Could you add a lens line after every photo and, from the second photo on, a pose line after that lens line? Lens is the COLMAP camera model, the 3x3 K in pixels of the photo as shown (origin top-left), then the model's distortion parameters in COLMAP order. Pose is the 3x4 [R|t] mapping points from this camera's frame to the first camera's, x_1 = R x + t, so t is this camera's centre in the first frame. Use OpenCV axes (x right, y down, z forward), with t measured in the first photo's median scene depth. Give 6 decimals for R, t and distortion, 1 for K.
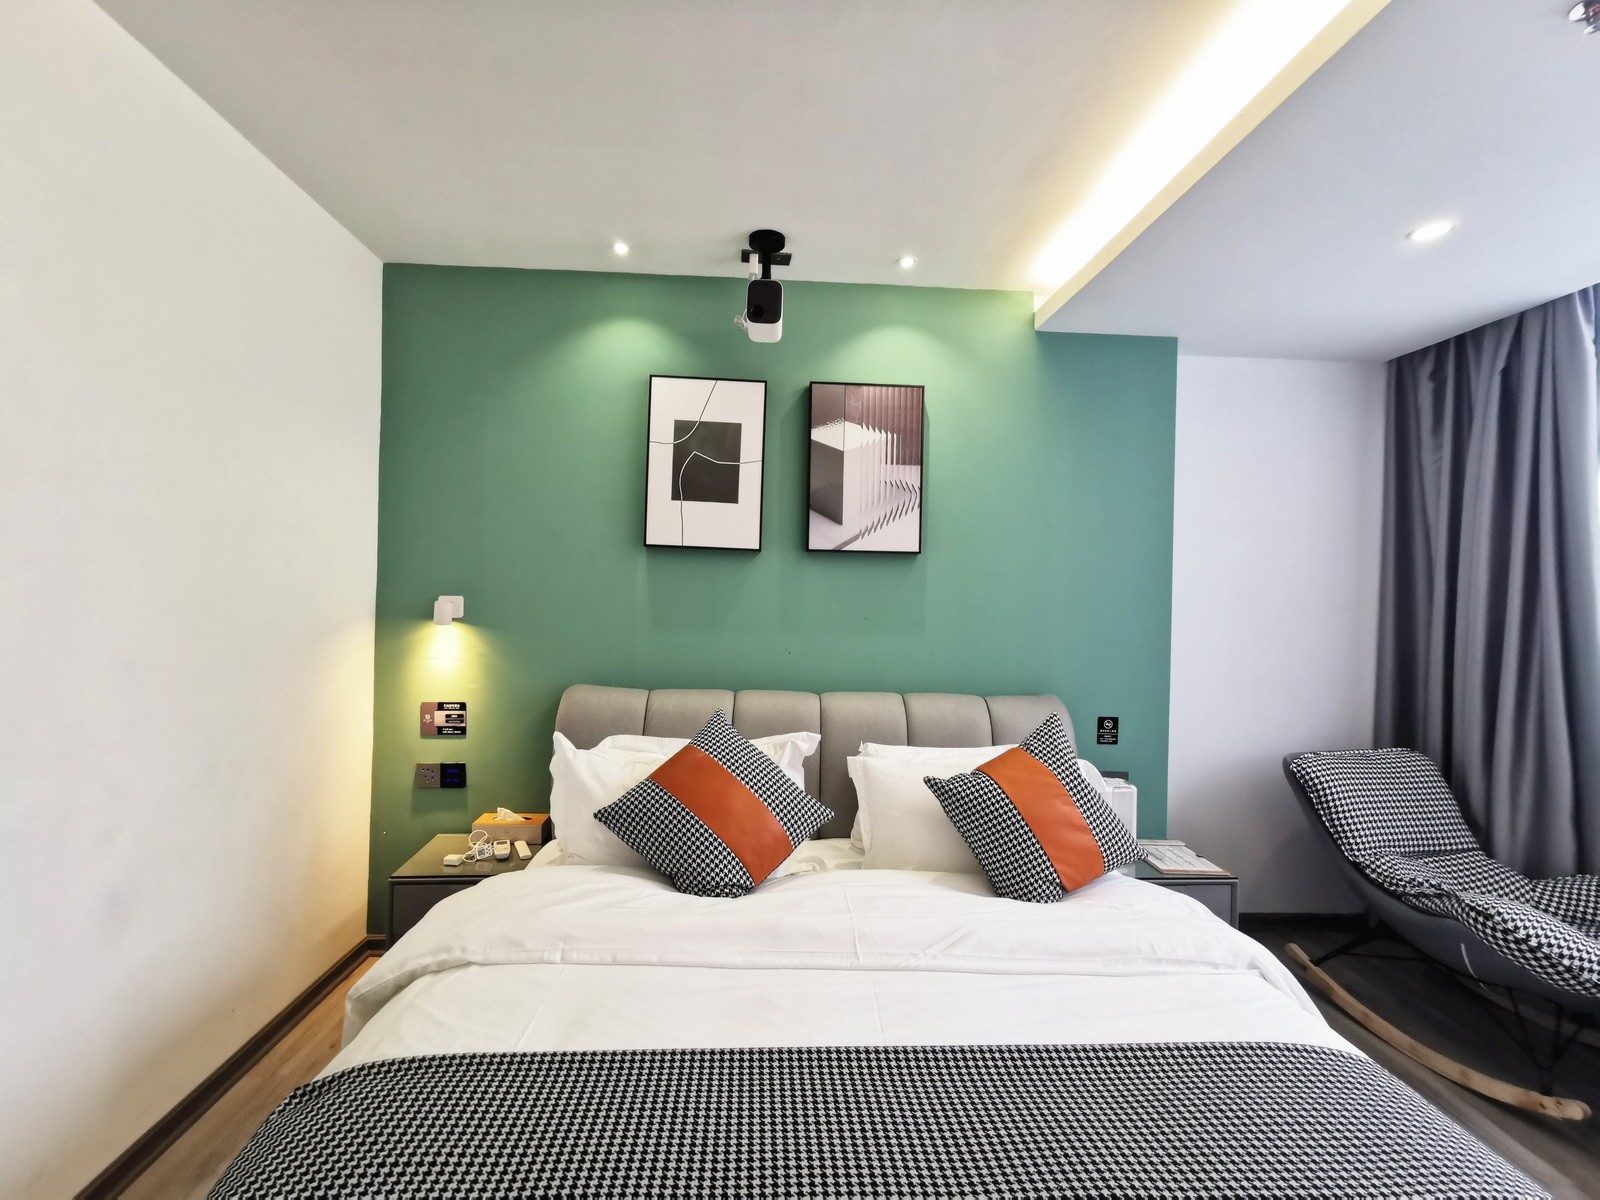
lens RADIAL K [[732.2, 0, 817.0], [0, 732.2, 588.9], [0, 0, 1]] dist [0.002733, 0.004644]
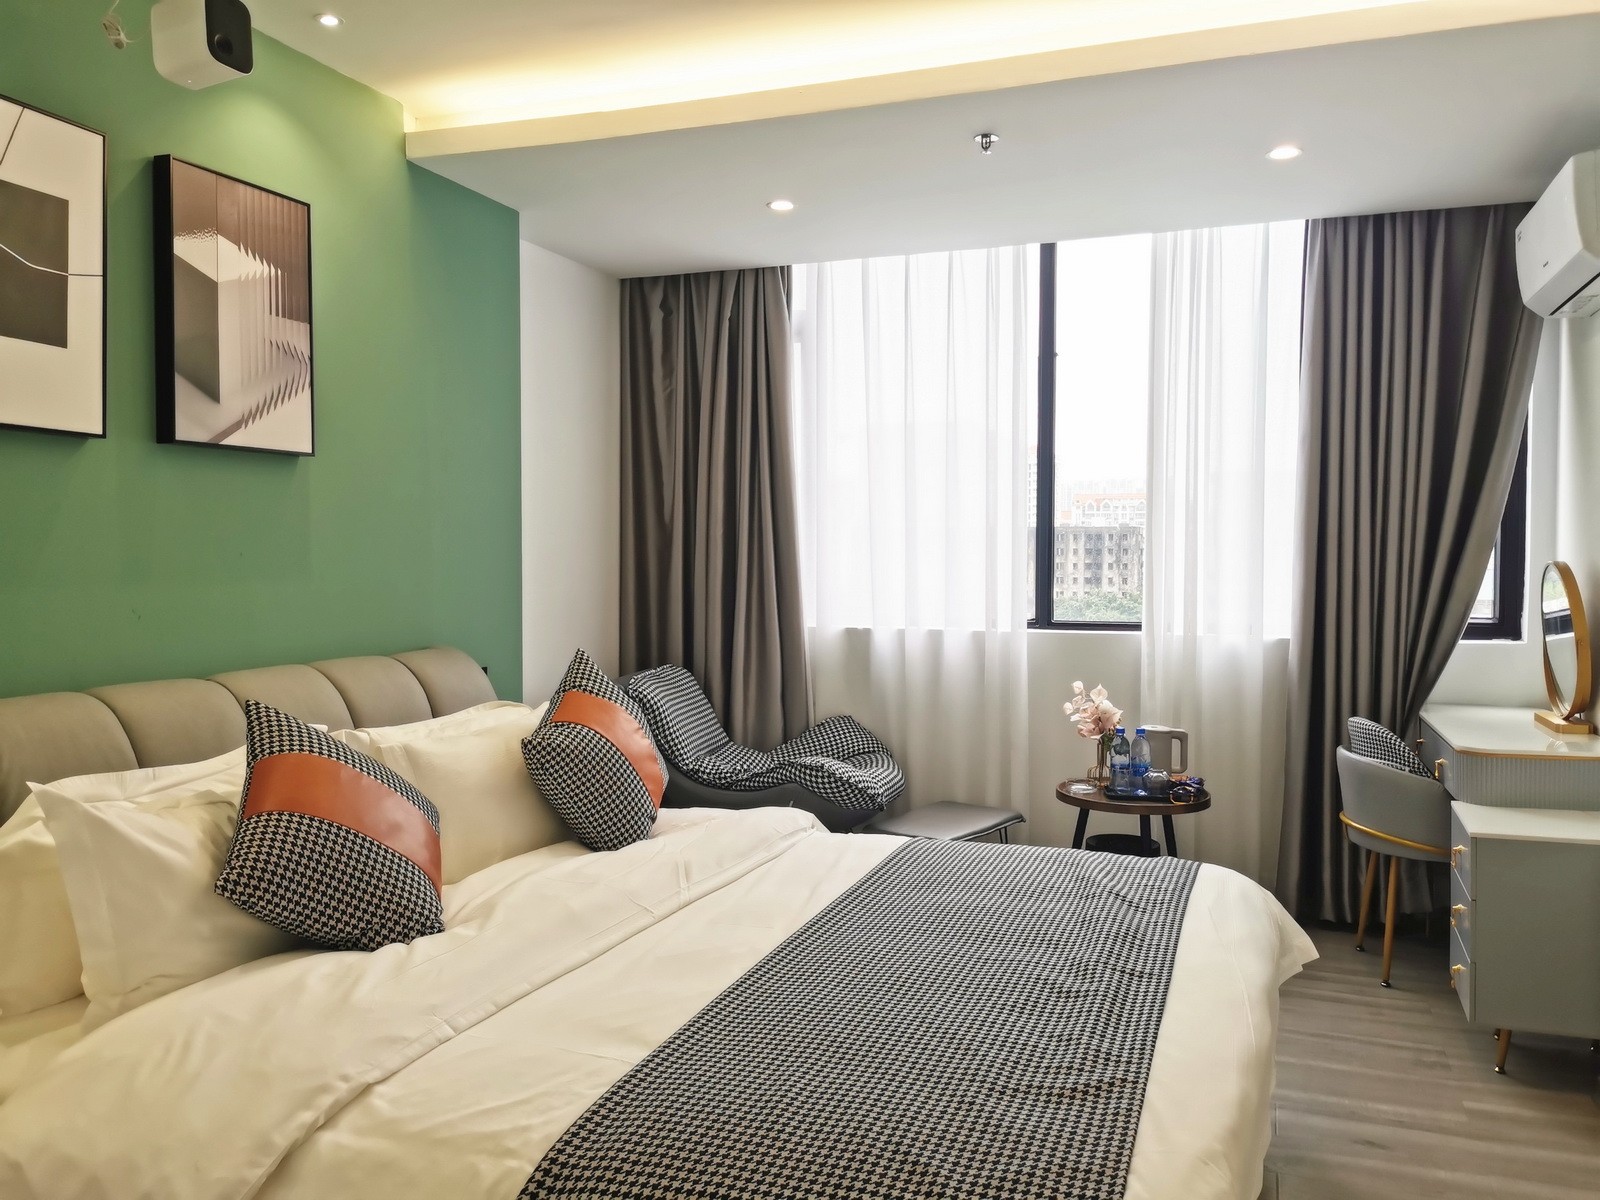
lens RADIAL K [[1239.3, 0, 803.0], [0, 1239.3, 601.7], [0, 0, 1]] dist [-0.001366, -0.003488]
pose [[0.391720, -0.061610, 0.918020, -0.739864], [0.002925, 0.997834, 0.065719, 0.011288], [-0.920080, -0.023059, 0.391051, 0.139202]]
